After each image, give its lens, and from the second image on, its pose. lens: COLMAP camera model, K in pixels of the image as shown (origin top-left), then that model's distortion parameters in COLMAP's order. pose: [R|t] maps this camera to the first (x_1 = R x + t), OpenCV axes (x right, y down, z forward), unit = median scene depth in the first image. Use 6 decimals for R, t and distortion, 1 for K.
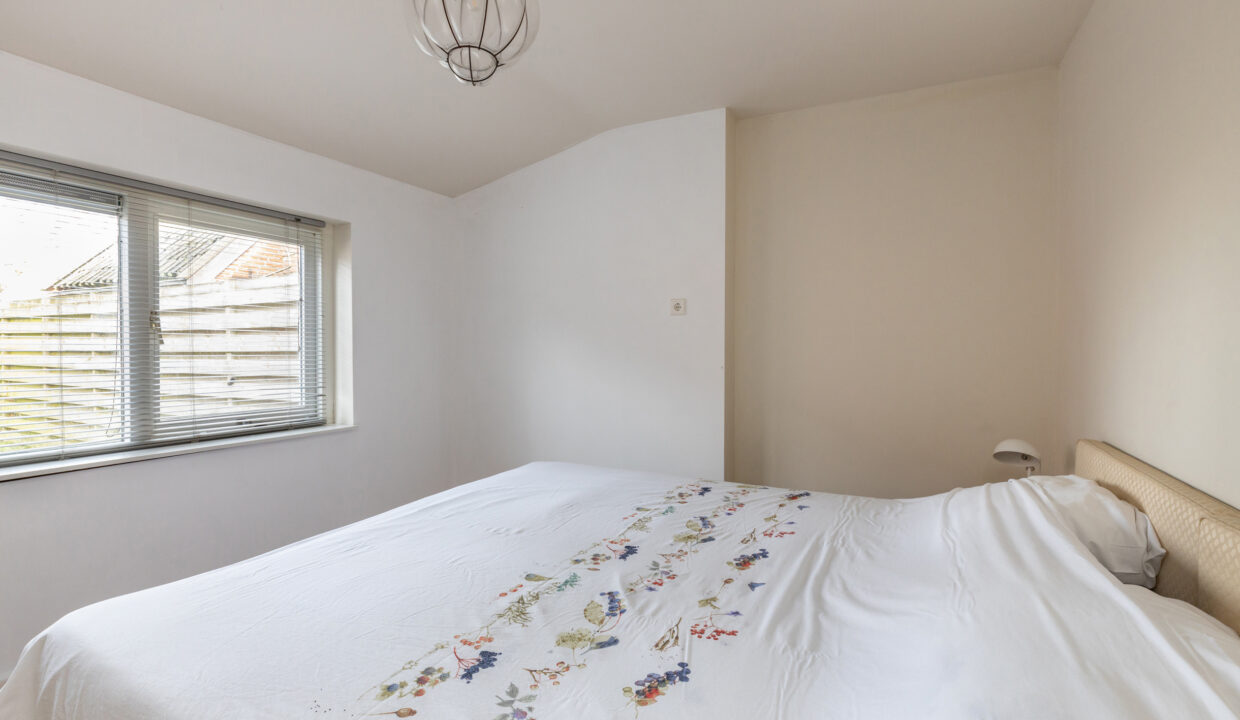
lens RADIAL K [[552.7, 0, 620.0], [0, 552.7, 360.0], [0, 0, 1]] dist [-0.009557, -0.000500]
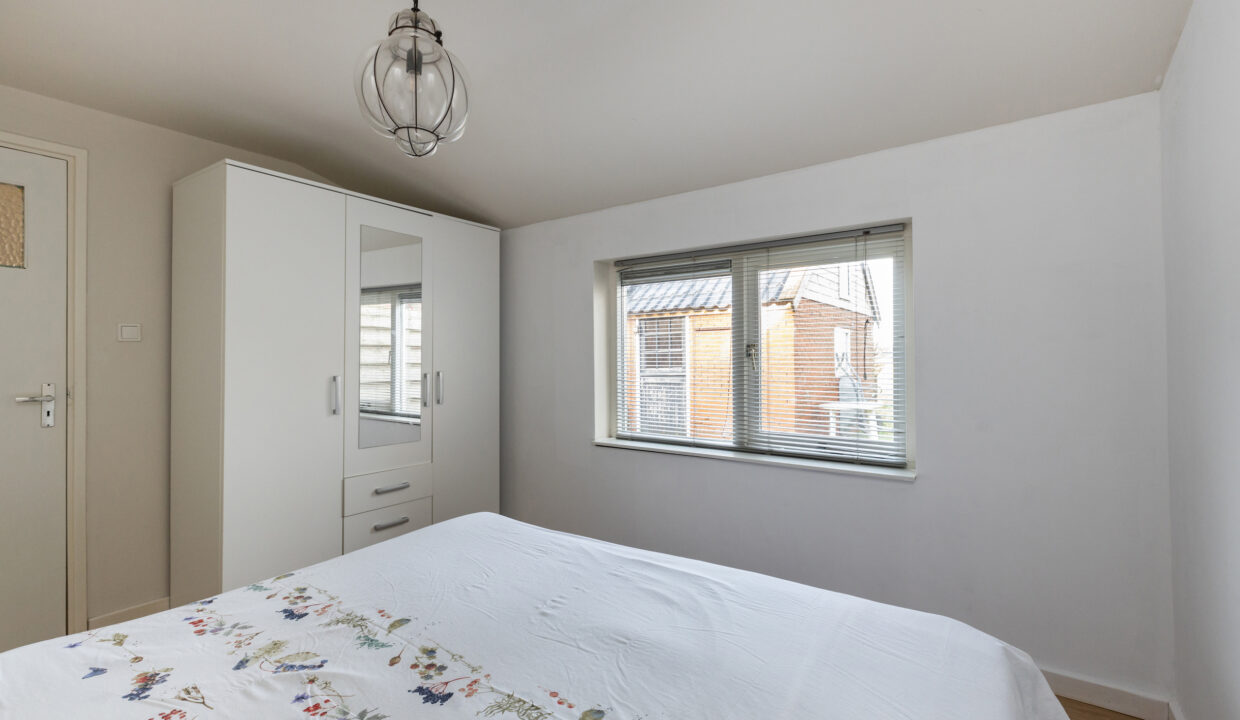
lens RADIAL K [[552.7, 0, 620.0], [0, 552.7, 360.0], [0, 0, 1]] dist [-0.009557, -0.000500]
pose [[-0.154689, -0.000934, -0.987963, 0.700146], [-0.020744, 0.999782, 0.002303, -0.077117], [0.987745, 0.020850, -0.154674, 1.426286]]
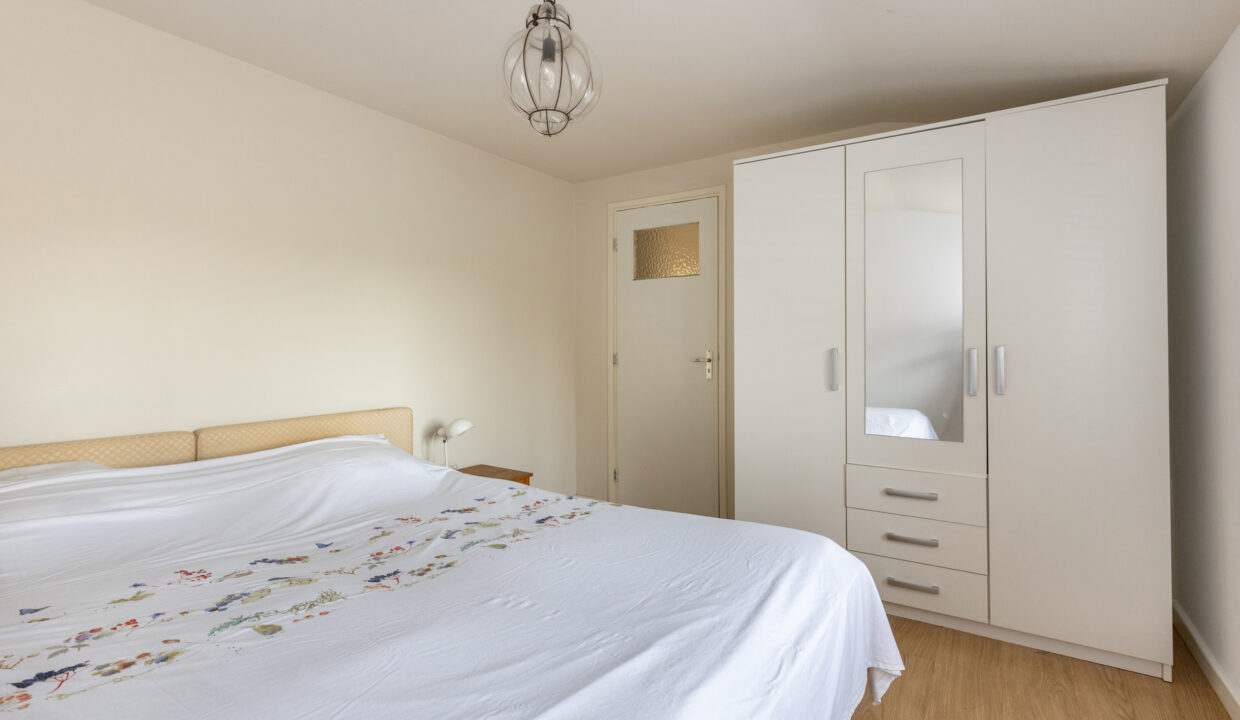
lens RADIAL K [[567.8, 0, 617.0], [0, 567.8, 334.6], [0, 0, 1]] dist [0.022189, -0.000228]
pose [[-0.991427, 0.001588, 0.130654, -0.525744], [0.002721, 0.999960, 0.008494, -0.060705], [-0.130635, 0.008777, -0.991392, 2.020728]]
